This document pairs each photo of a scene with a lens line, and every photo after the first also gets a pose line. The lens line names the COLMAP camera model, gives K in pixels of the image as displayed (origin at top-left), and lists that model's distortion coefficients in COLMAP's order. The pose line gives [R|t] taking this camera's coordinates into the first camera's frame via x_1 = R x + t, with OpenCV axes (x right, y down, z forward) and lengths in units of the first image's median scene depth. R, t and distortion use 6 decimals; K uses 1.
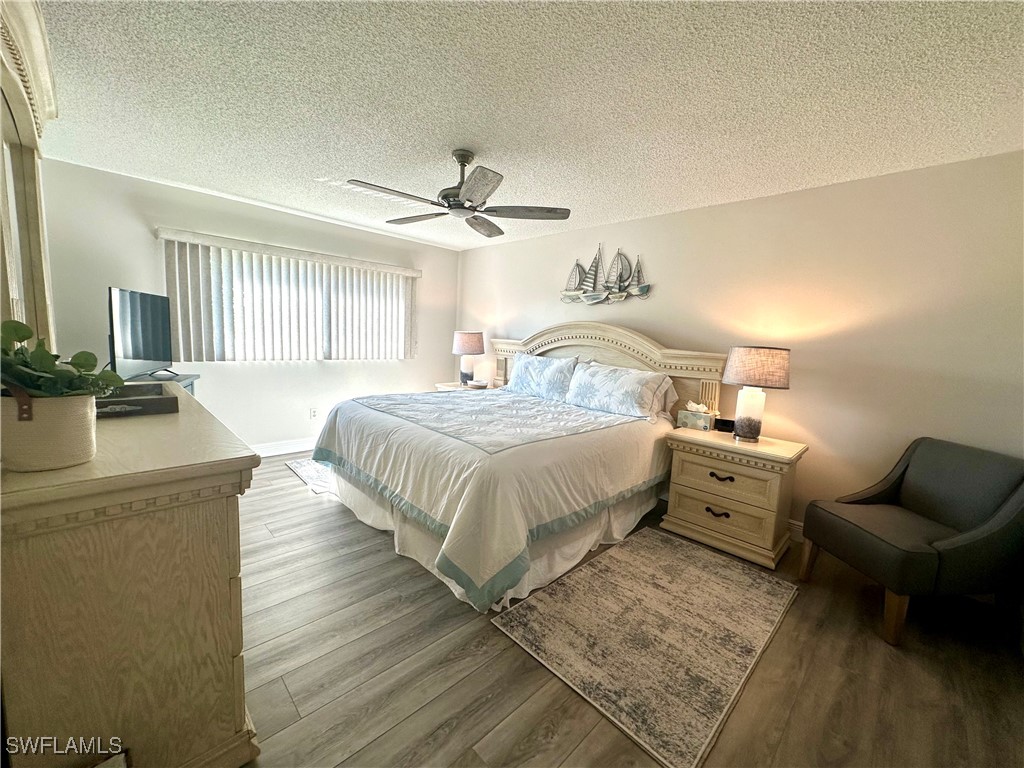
lens RADIAL K [[406.2, 0, 513.0], [0, 406.2, 385.2], [0, 0, 1]] dist [-0.001453, 0.000061]
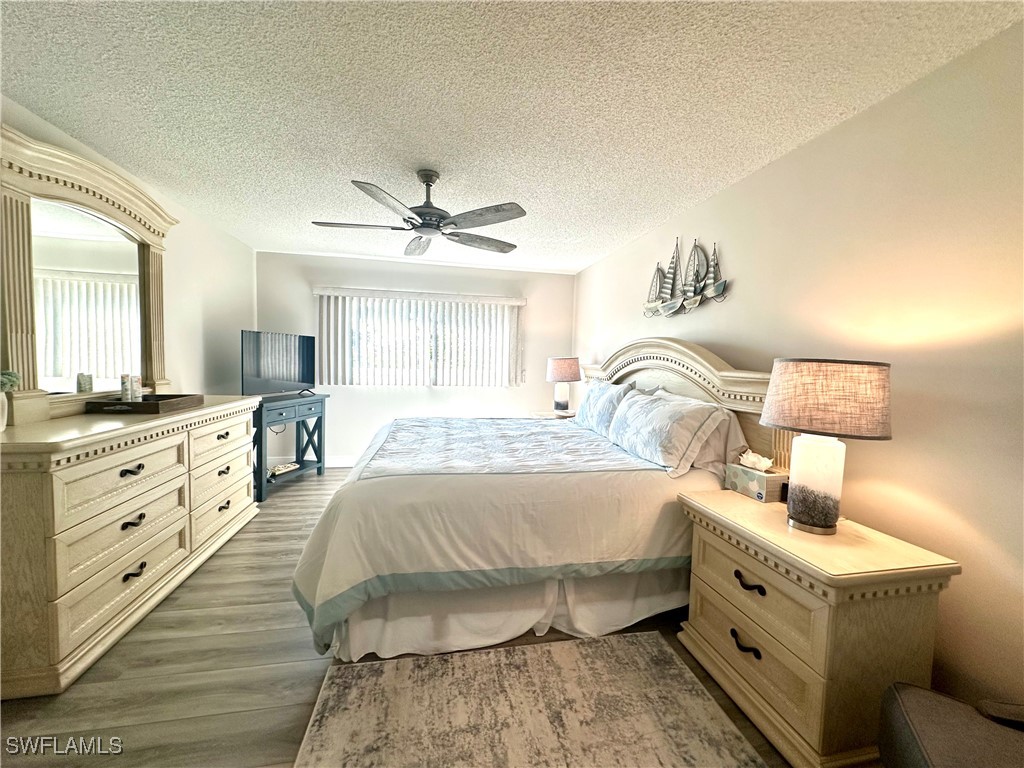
lens RADIAL K [[406.2, 0, 513.0], [0, 406.2, 385.2], [0, 0, 1]] dist [-0.001453, 0.000061]
pose [[0.836549, 0.007669, -0.547838, 0.453558], [-0.053255, 0.996306, -0.067374, -0.000060], [0.545298, 0.085536, 0.833867, 0.249946]]
